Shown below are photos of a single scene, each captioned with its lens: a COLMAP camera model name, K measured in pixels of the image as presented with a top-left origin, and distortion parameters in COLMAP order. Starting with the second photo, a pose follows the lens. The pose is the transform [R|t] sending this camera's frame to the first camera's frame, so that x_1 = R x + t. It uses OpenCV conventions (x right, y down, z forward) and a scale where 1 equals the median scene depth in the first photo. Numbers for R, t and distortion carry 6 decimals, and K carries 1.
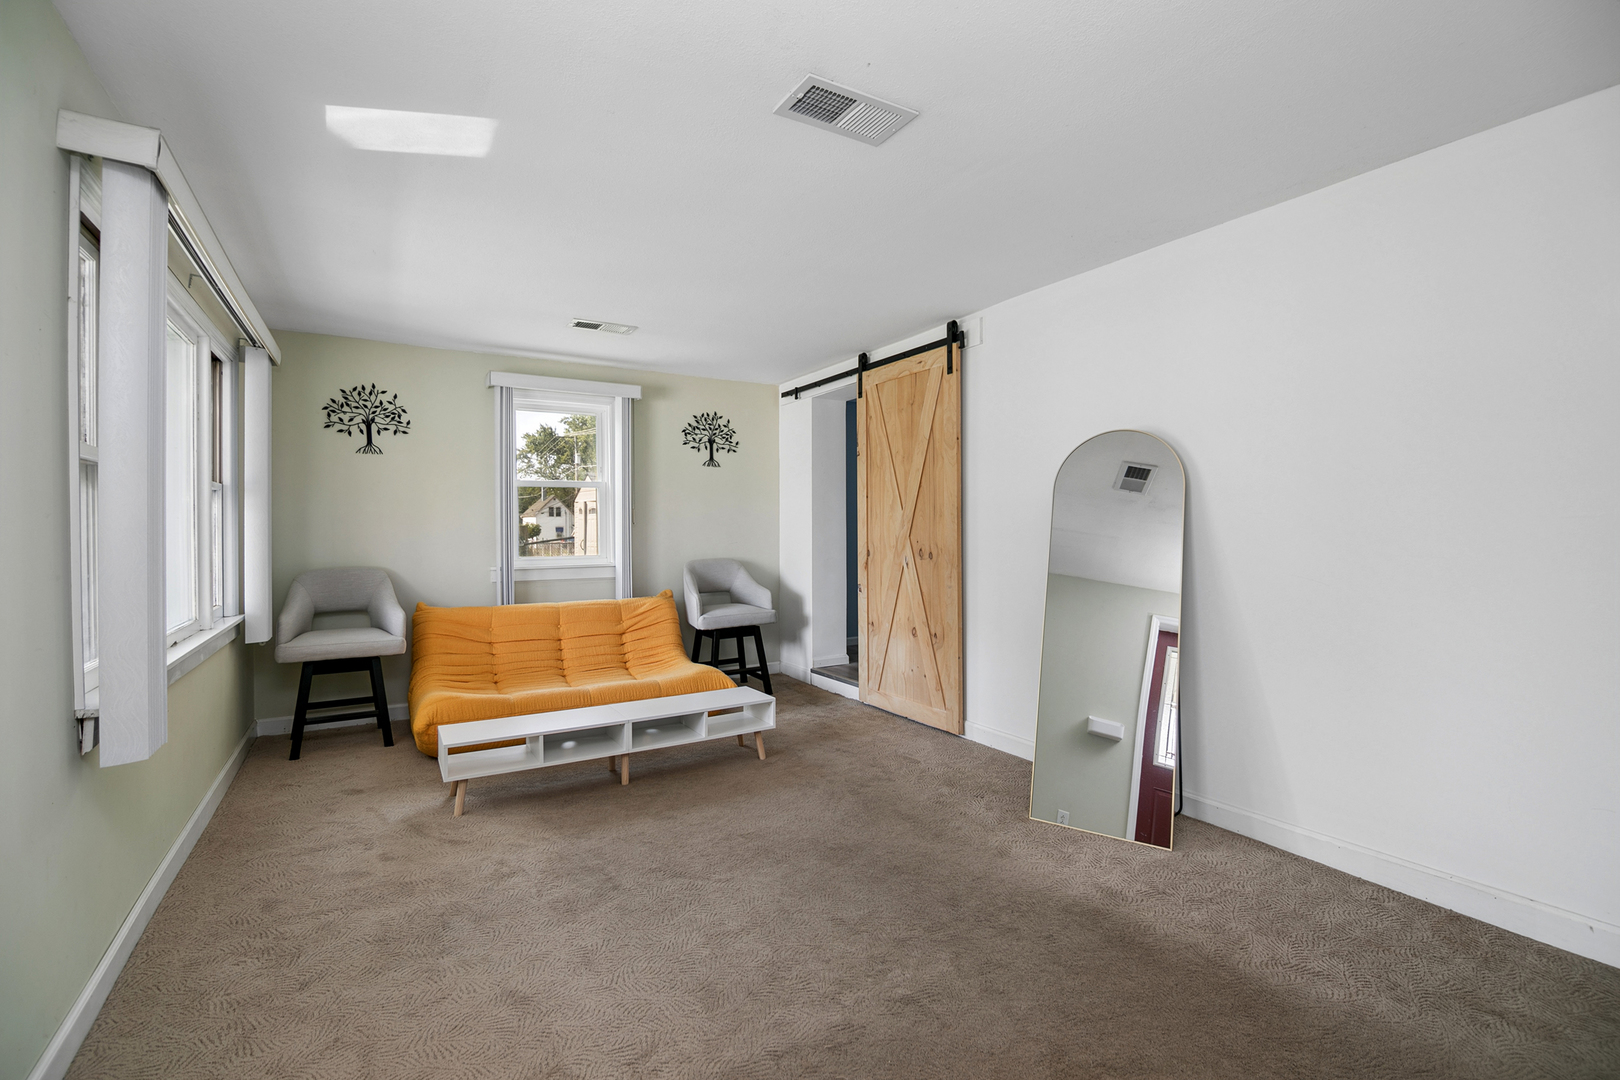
lens RADIAL K [[725.7, 0, 804.4], [0, 725.7, 528.4], [0, 0, 1]] dist [-0.005002, -0.008615]
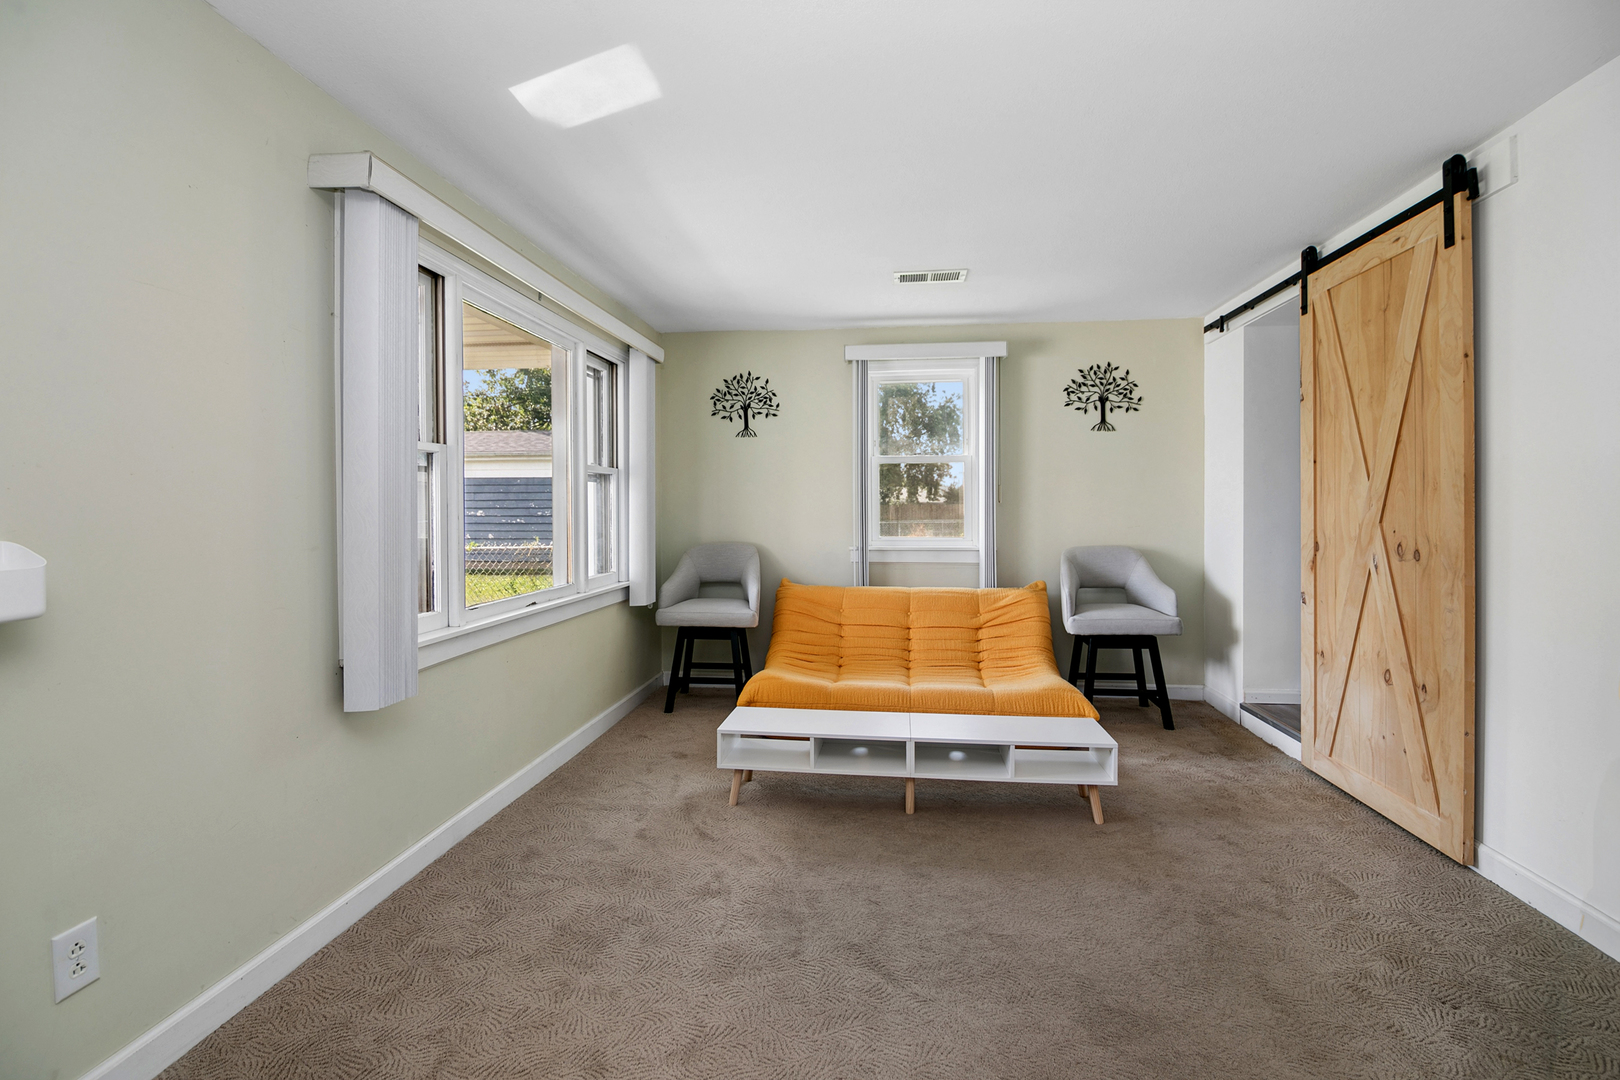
lens RADIAL K [[725.7, 0, 821.3], [0, 725.7, 508.4], [0, 0, 1]] dist [-0.005002, -0.008615]
pose [[0.792778, 0.005295, -0.609487, 0.152214], [-0.002978, 0.999984, 0.004814, -0.003037], [0.609503, -0.002001, 0.792781, 0.229620]]
